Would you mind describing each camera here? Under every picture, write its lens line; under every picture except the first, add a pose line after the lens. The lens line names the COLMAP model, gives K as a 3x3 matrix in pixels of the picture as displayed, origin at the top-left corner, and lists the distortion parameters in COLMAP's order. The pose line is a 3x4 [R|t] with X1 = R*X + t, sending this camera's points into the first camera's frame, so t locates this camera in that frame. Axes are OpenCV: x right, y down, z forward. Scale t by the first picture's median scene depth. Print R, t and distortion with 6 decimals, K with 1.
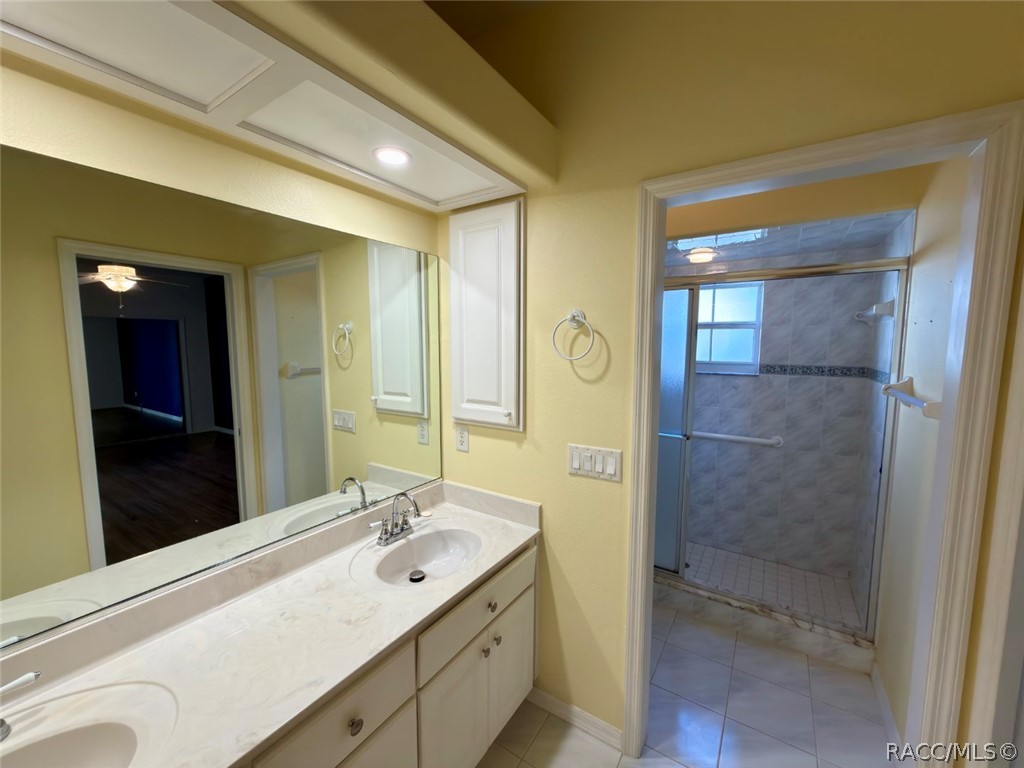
lens RADIAL K [[408.3, 0, 509.5], [0, 408.3, 385.9], [0, 0, 1]] dist [-0.011086, 0.000111]
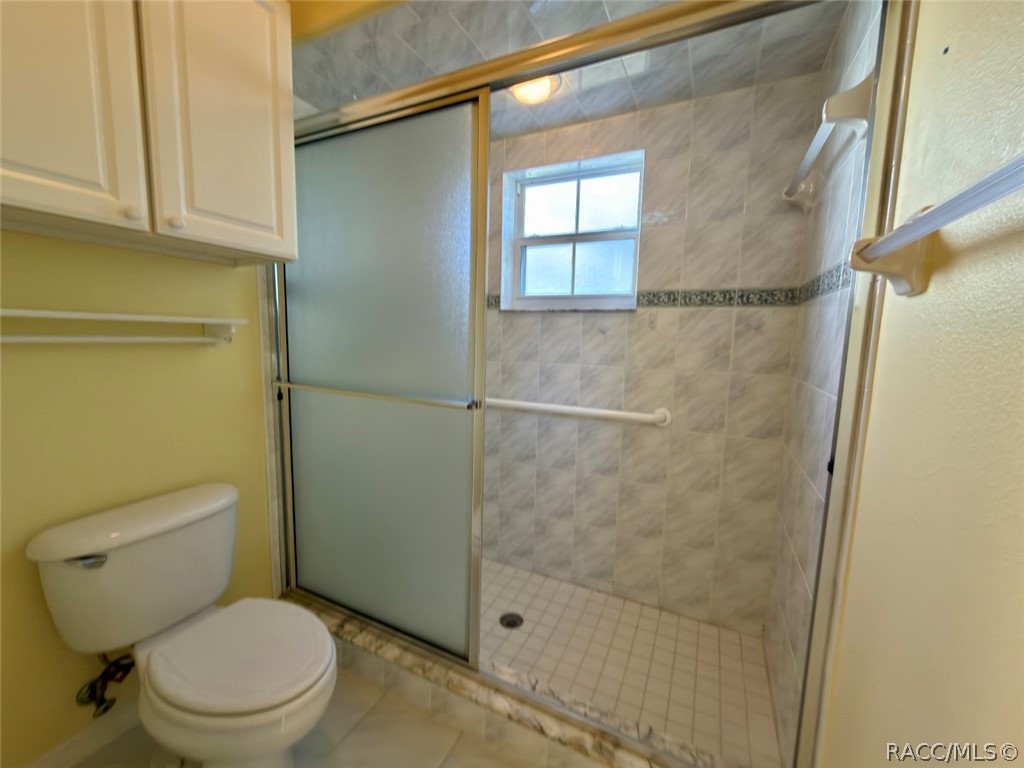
lens RADIAL K [[408.3, 0, 511.4], [0, 408.3, 389.6], [0, 0, 1]] dist [-0.011086, 0.000111]
pose [[0.992206, 0.001321, 0.124598, 0.360610], [-0.005105, 0.999535, 0.030055, 0.078864], [-0.124500, -0.030457, 0.991752, 0.422818]]
